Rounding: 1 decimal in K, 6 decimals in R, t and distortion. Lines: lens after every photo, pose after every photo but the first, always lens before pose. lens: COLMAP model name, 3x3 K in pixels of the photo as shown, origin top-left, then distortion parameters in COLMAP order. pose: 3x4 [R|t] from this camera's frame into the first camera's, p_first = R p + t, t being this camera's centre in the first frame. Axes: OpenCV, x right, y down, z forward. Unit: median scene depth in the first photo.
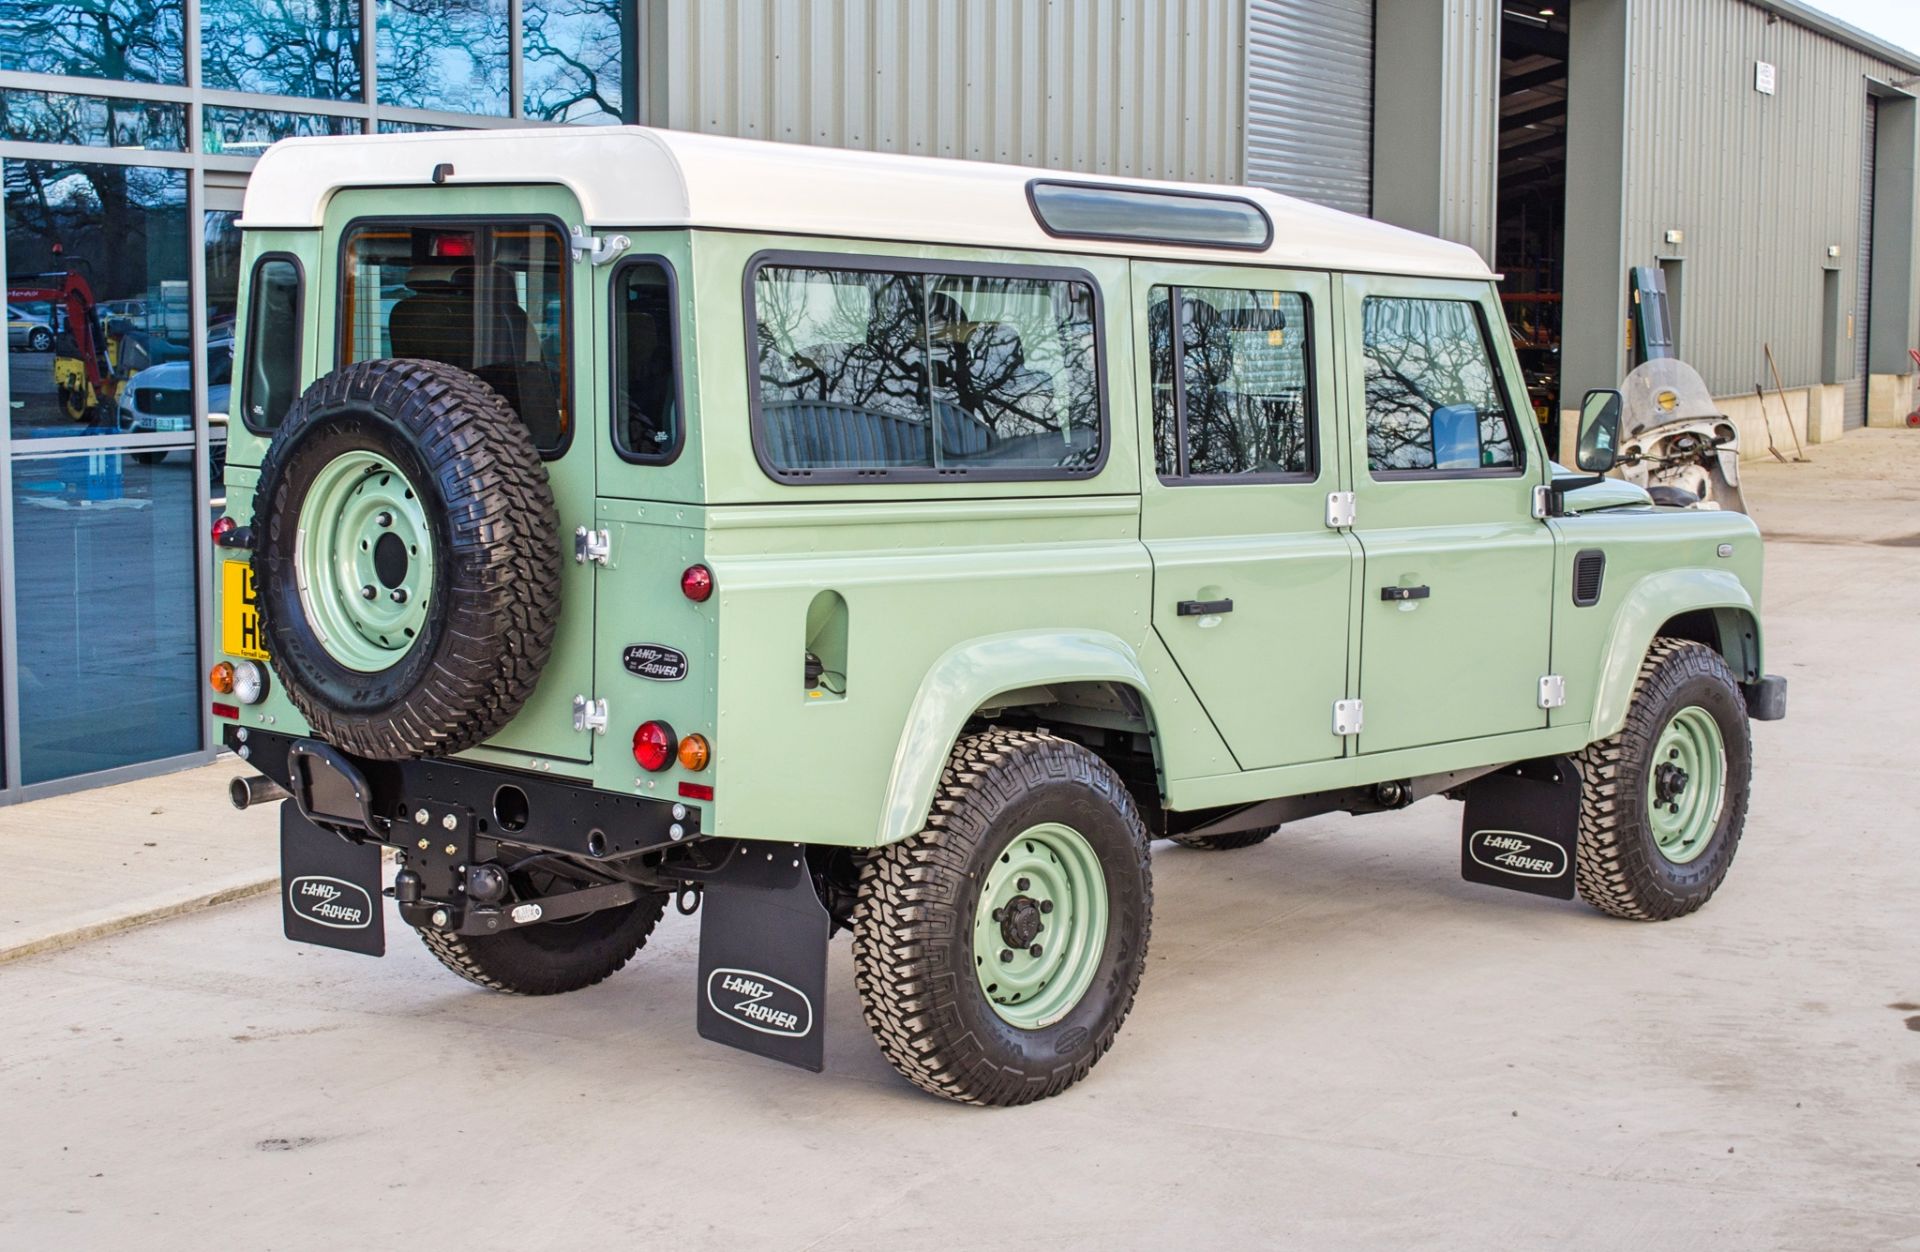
lens RADIAL K [[3051.5, 0, 960.0], [0, 3051.5, 626.0], [0, 0, 1]] dist [-0.003328, -0.168925]
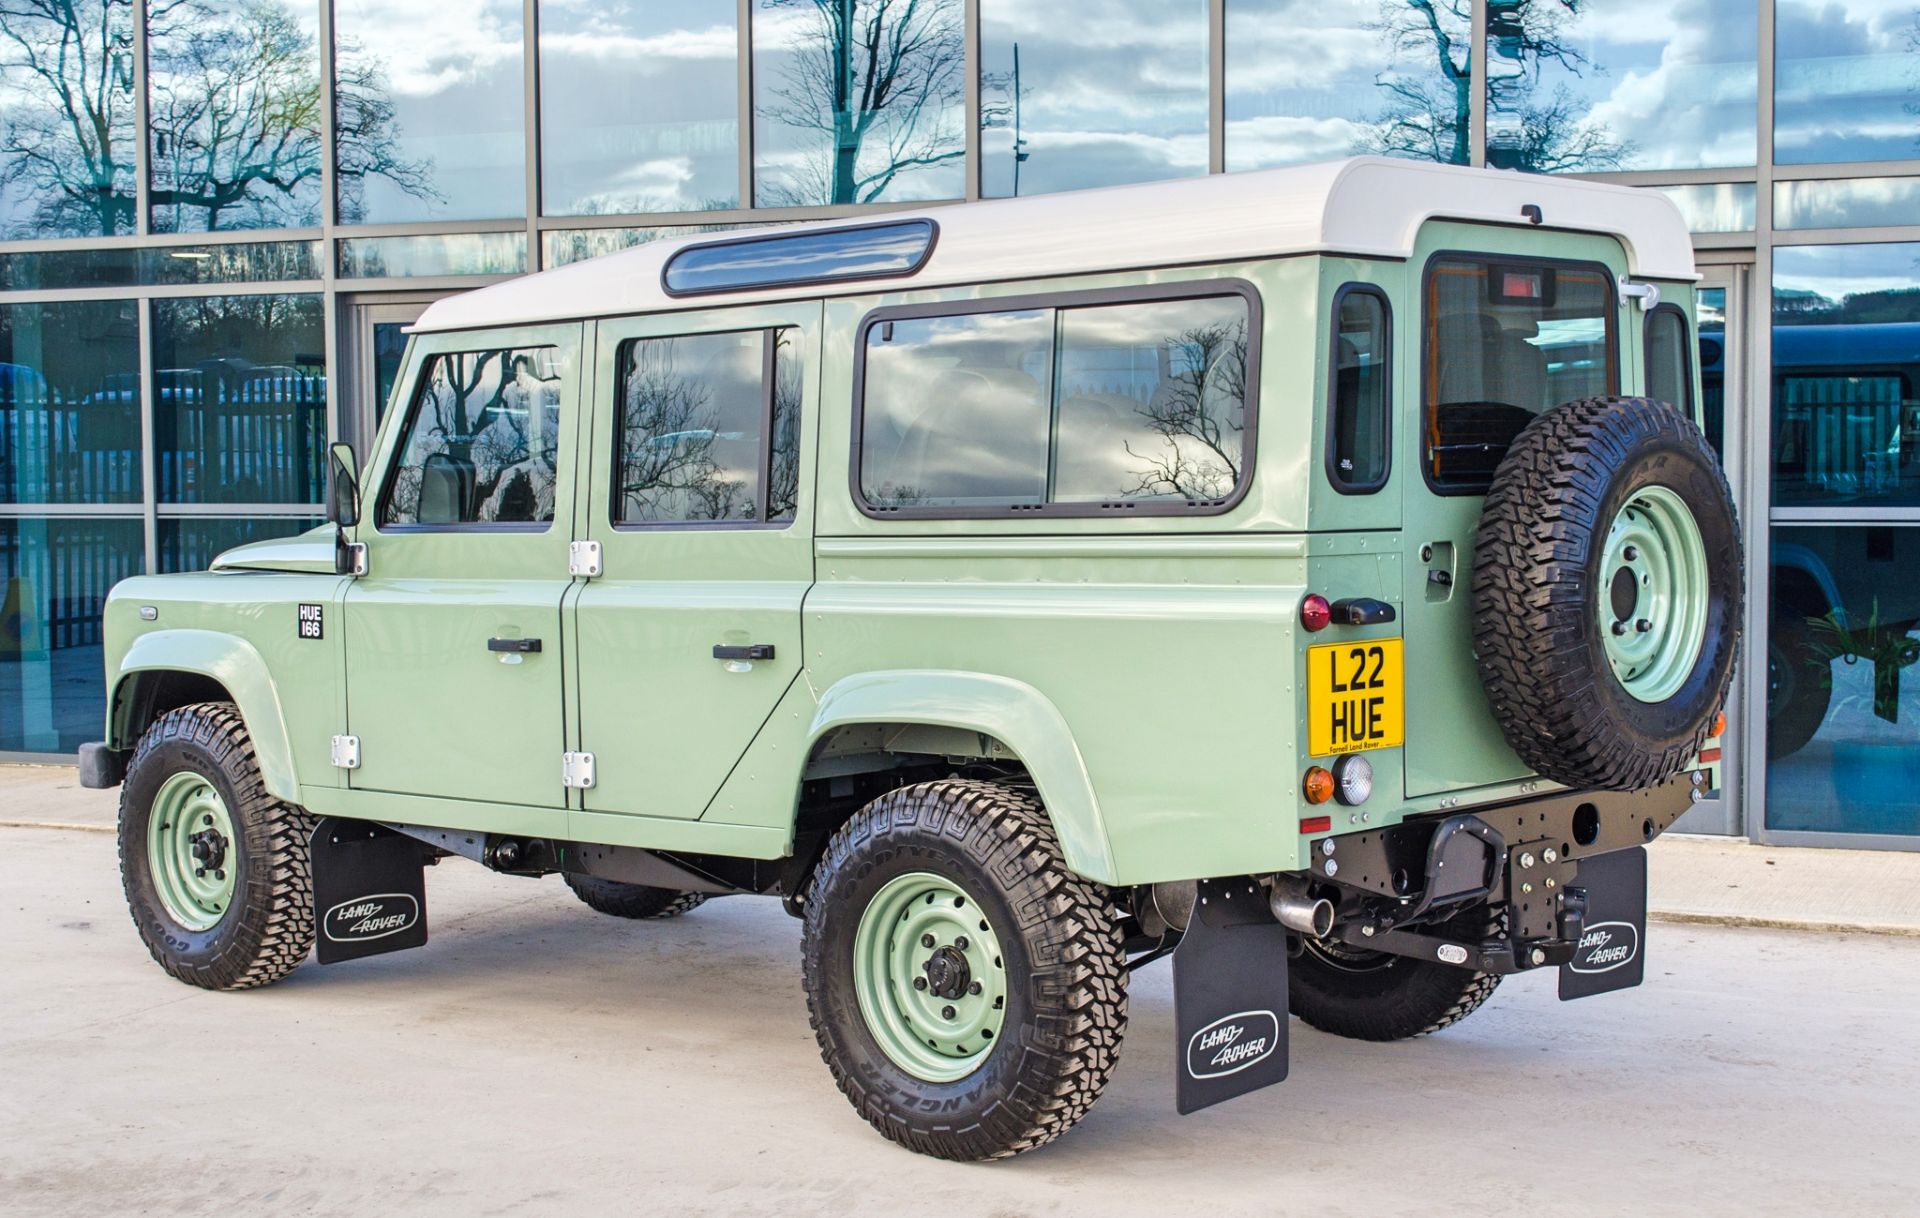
lens RADIAL K [[2857.4, 0, 960.0], [0, 2857.4, 609.0], [0, 0, 1]] dist [0.030300, 0.009266]
pose [[0.022147, -0.075109, 0.996929, -1.086860], [0.116061, 0.990625, 0.072056, -0.105548], [-0.992995, 0.114109, 0.030657, 1.129392]]
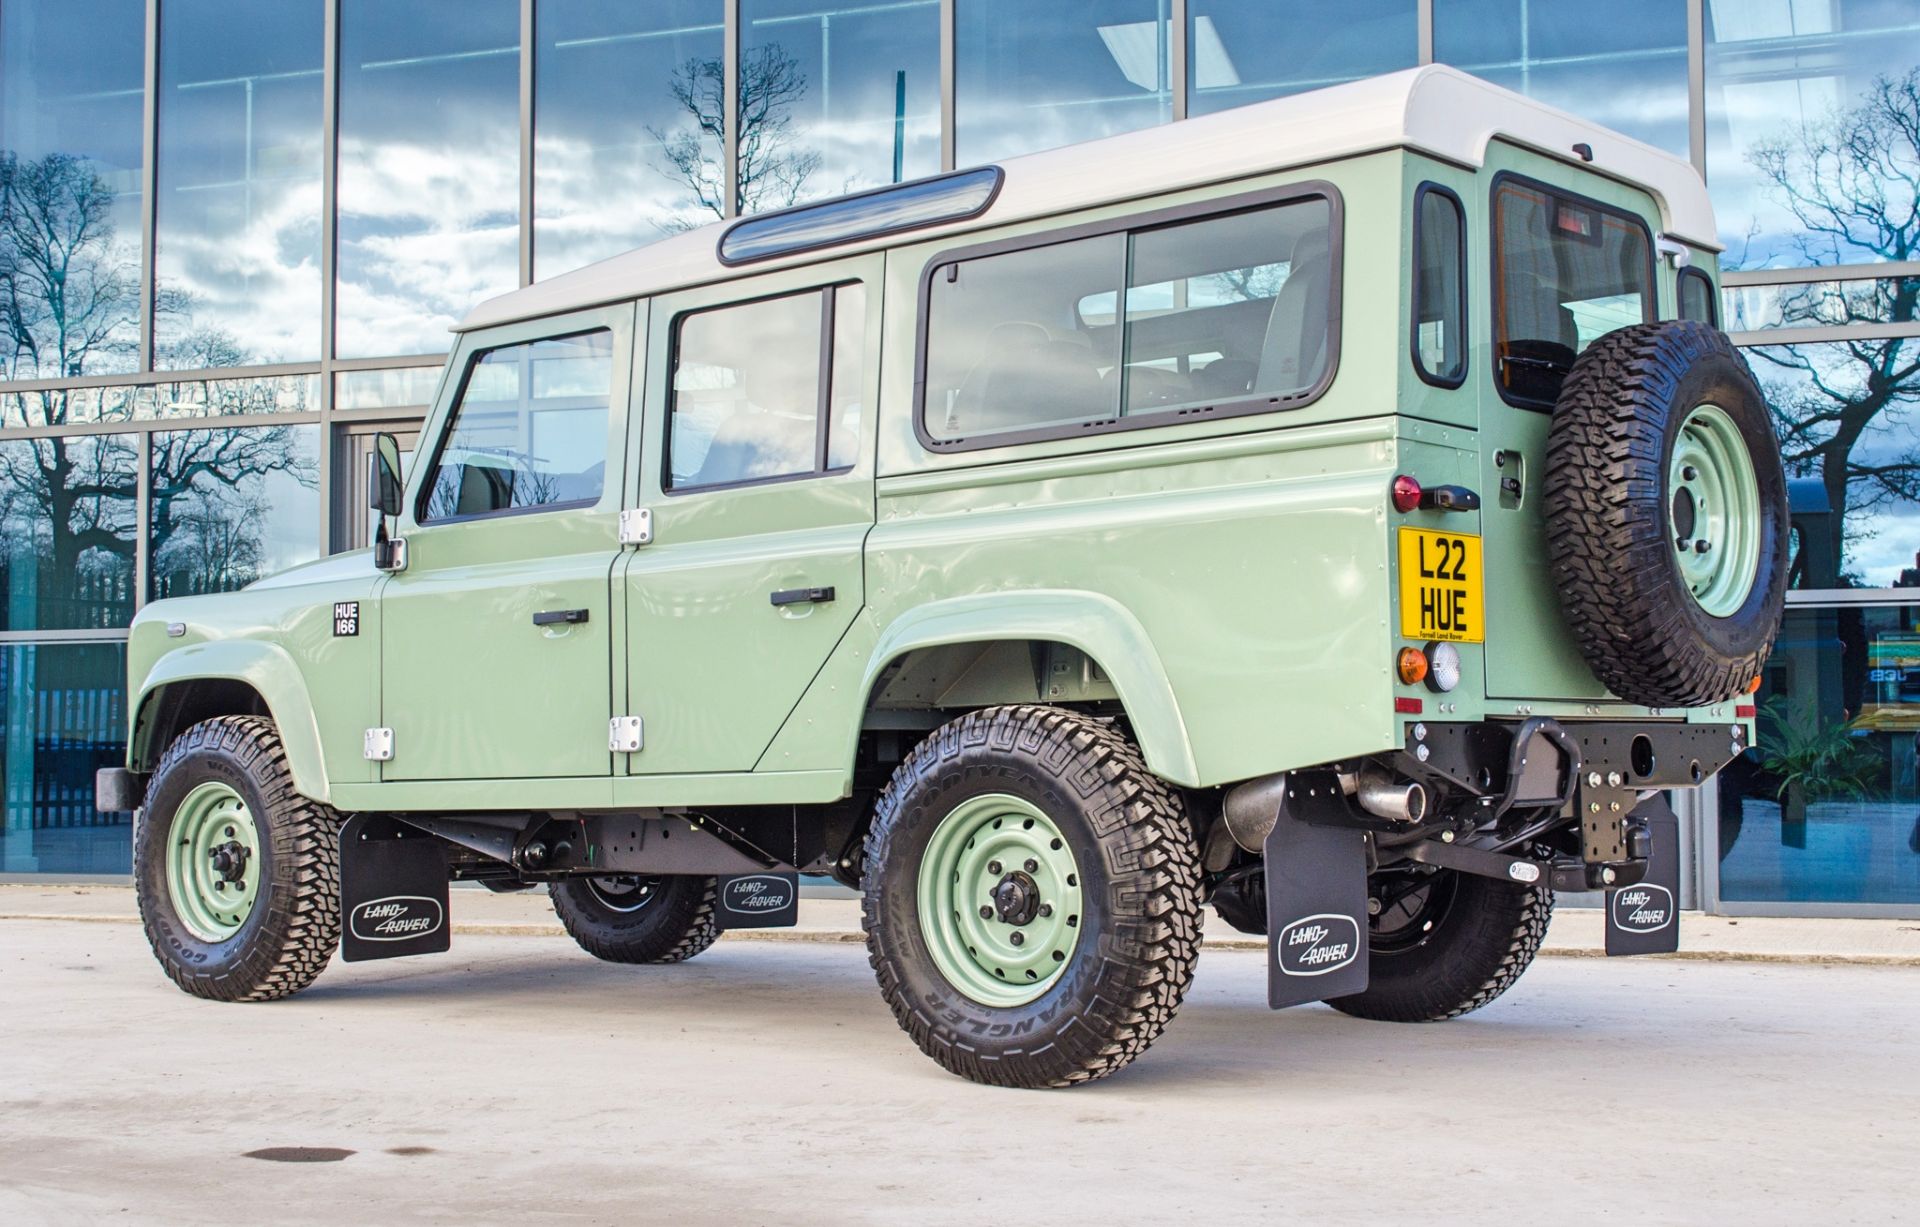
lens RADIAL K [[2616.5, 0, 957.6], [0, 2616.5, 575.9], [0, 0, 1]] dist [0.021279, 0.070117]
pose [[-0.024930, 0.048684, 0.998503, -1.015921], [0.111216, 0.992748, -0.045626, 0.012092], [-0.993483, 0.109912, -0.030164, 1.208489]]
